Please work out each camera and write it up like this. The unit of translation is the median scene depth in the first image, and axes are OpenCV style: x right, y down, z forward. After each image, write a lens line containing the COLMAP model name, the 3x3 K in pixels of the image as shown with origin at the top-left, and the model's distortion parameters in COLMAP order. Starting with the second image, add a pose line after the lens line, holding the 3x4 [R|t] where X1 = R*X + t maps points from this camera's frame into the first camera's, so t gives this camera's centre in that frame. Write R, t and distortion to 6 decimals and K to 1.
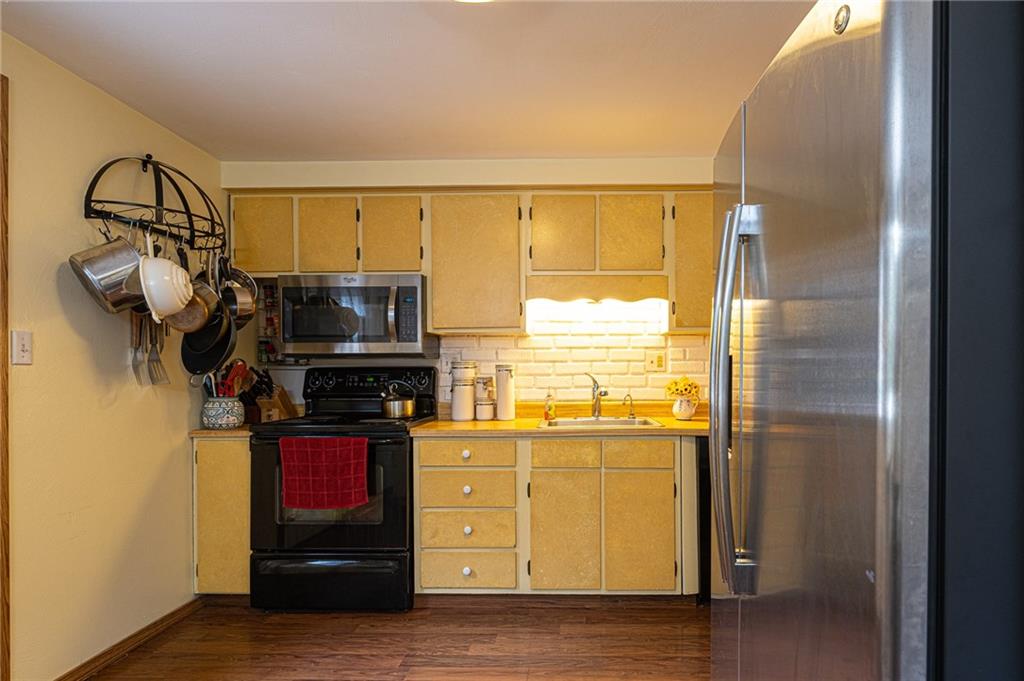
lens RADIAL K [[550.6, 0, 537.4], [0, 550.6, 374.7], [0, 0, 1]] dist [-0.003389, -0.000551]
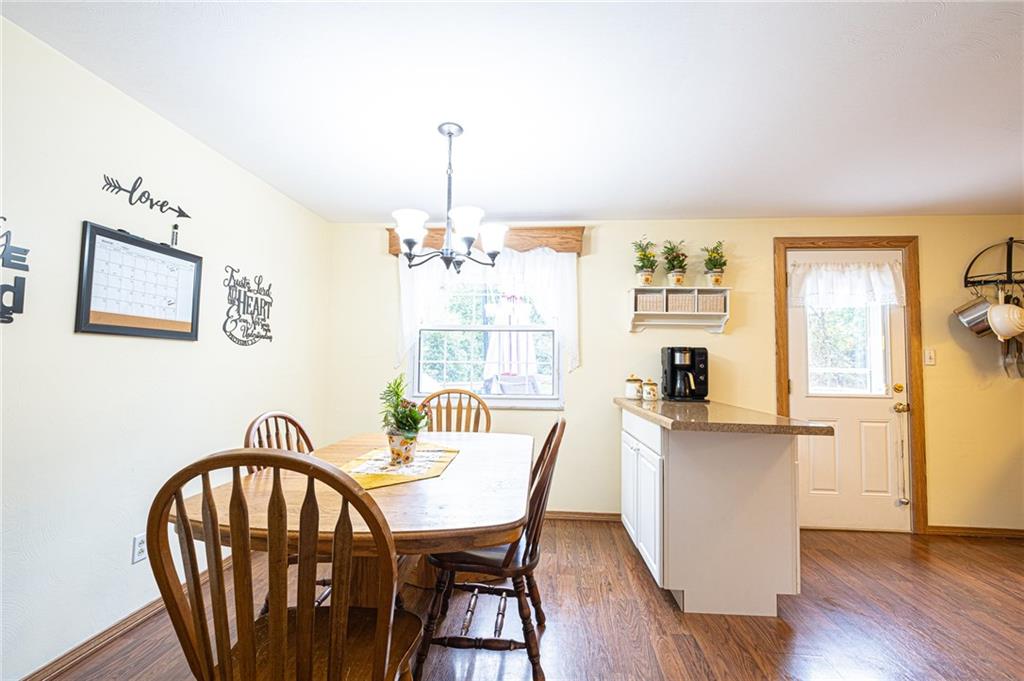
lens RADIAL K [[443.8, 0, 512.0], [0, 443.8, 340.5], [0, 0, 1]] dist [0.000552, -0.000031]
pose [[-0.065798, -0.049325, -0.996613, 0.628442], [-0.021707, 0.998612, -0.047990, 0.002547], [0.997597, 0.018476, -0.066778, -0.353645]]
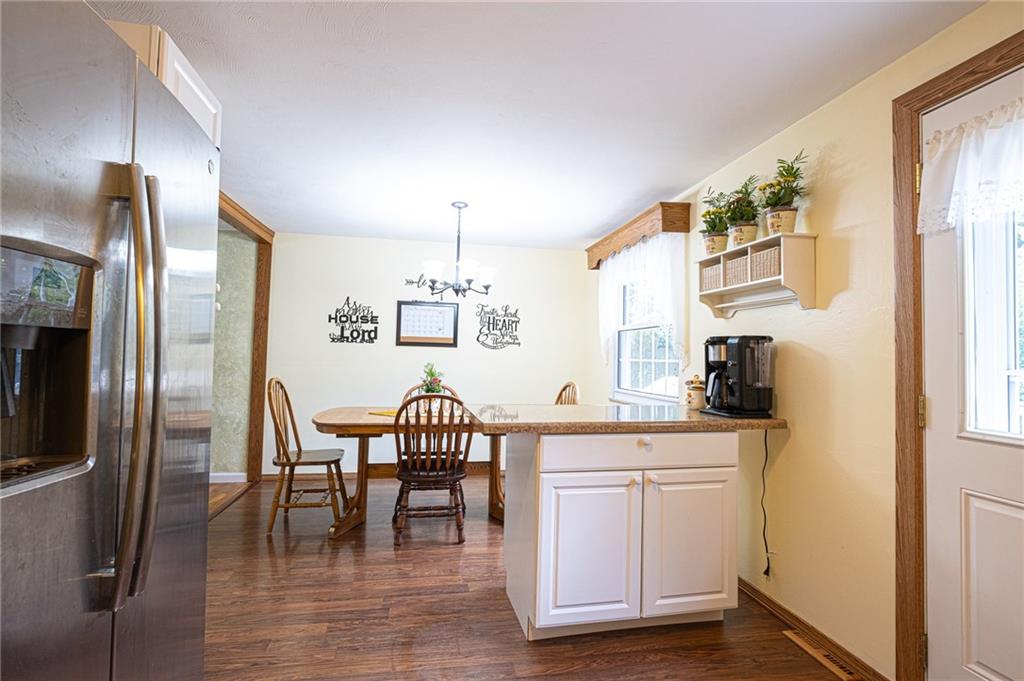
lens RADIAL K [[488.6, 0, 512.0], [0, 488.6, 340.5], [0, 0, 1]] dist [0.000058, -0.000211]
pose [[-0.975604, -0.026461, -0.217939, -0.021649], [-0.021301, 0.999435, -0.025992, -0.007395], [0.218504, -0.020715, -0.975616, 0.854217]]
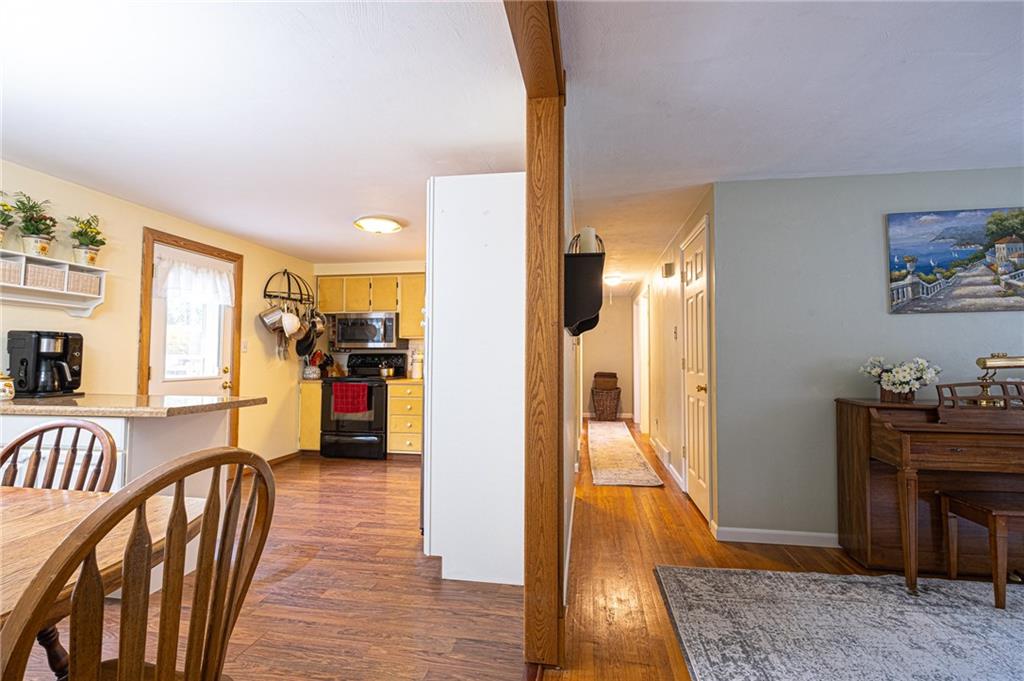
lens RADIAL K [[453.7, 0, 512.0], [0, 453.7, 340.5], [0, 0, 1]] dist [-0.015048, 0.000337]
pose [[0.990608, 0.001617, -0.136721, 0.557083], [-0.007408, 0.999096, -0.041858, 0.006634], [0.136530, 0.042478, 0.989725, -0.826825]]
